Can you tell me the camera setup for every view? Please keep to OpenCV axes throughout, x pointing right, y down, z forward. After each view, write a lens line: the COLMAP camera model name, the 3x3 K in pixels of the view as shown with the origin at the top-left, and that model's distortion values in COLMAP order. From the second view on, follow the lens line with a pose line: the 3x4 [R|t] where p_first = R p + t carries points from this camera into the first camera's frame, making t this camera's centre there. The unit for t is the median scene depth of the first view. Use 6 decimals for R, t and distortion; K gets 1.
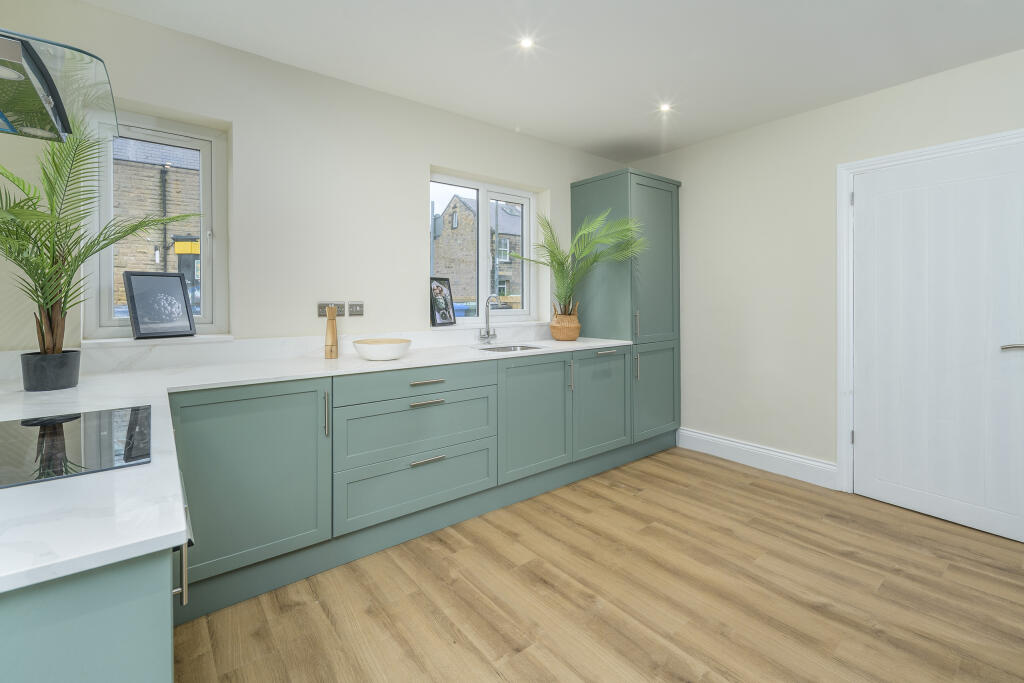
lens RADIAL K [[450.0, 0, 519.3], [0, 450.0, 309.3], [0, 0, 1]] dist [0.001685, -0.001862]
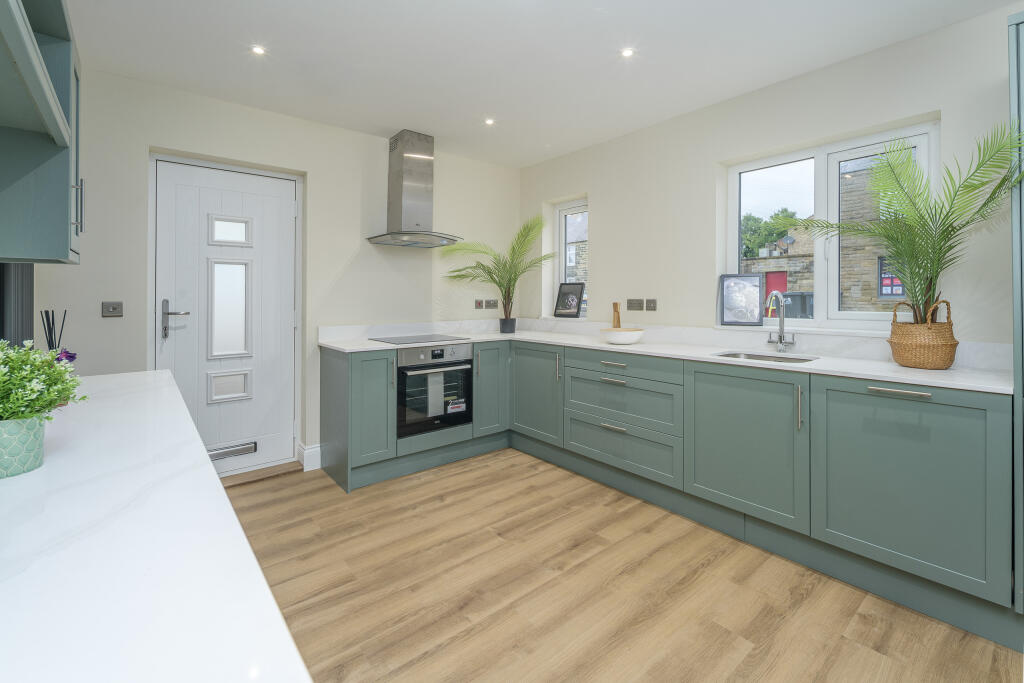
lens RADIAL K [[450.0, 0, 524.2], [0, 450.0, 295.1], [0, 0, 1]] dist [0.001685, -0.001862]
pose [[0.028096, -0.005828, -0.999588, 1.097937], [-0.018945, 0.999800, -0.006362, -0.017068], [0.999426, 0.019116, 0.027980, 0.756891]]
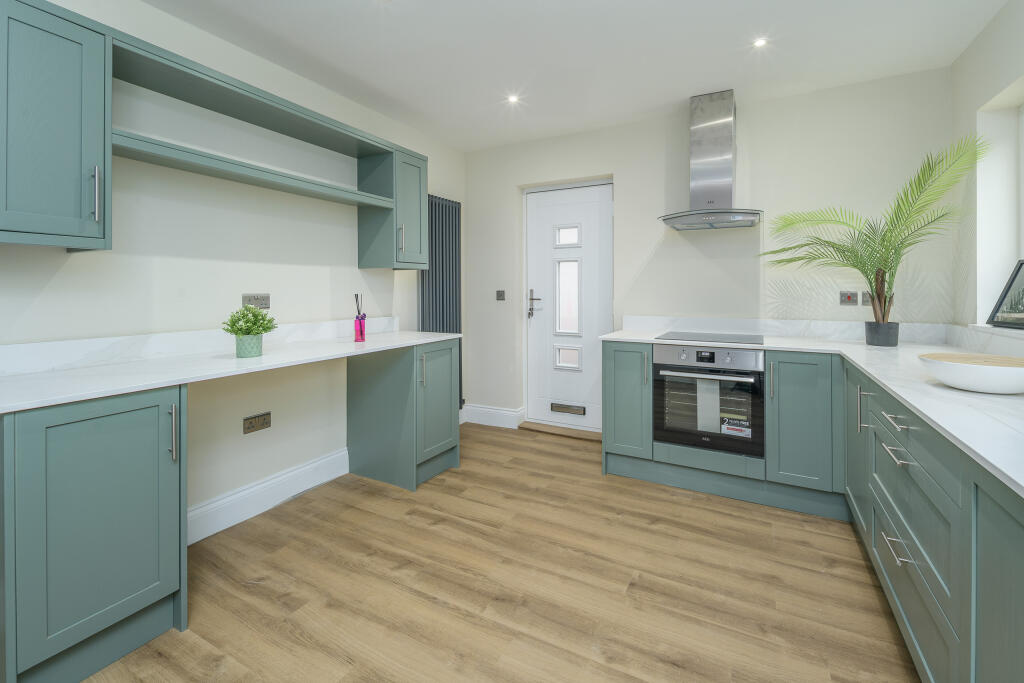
lens RADIAL K [[450.0, 0, 519.1], [0, 450.0, 285.0], [0, 0, 1]] dist [0.001685, -0.001862]
pose [[-0.921480, -0.003967, -0.388406, 0.543991], [-0.009039, 0.999896, 0.011233, -0.031687], [0.388321, 0.013862, -0.921420, 1.452228]]
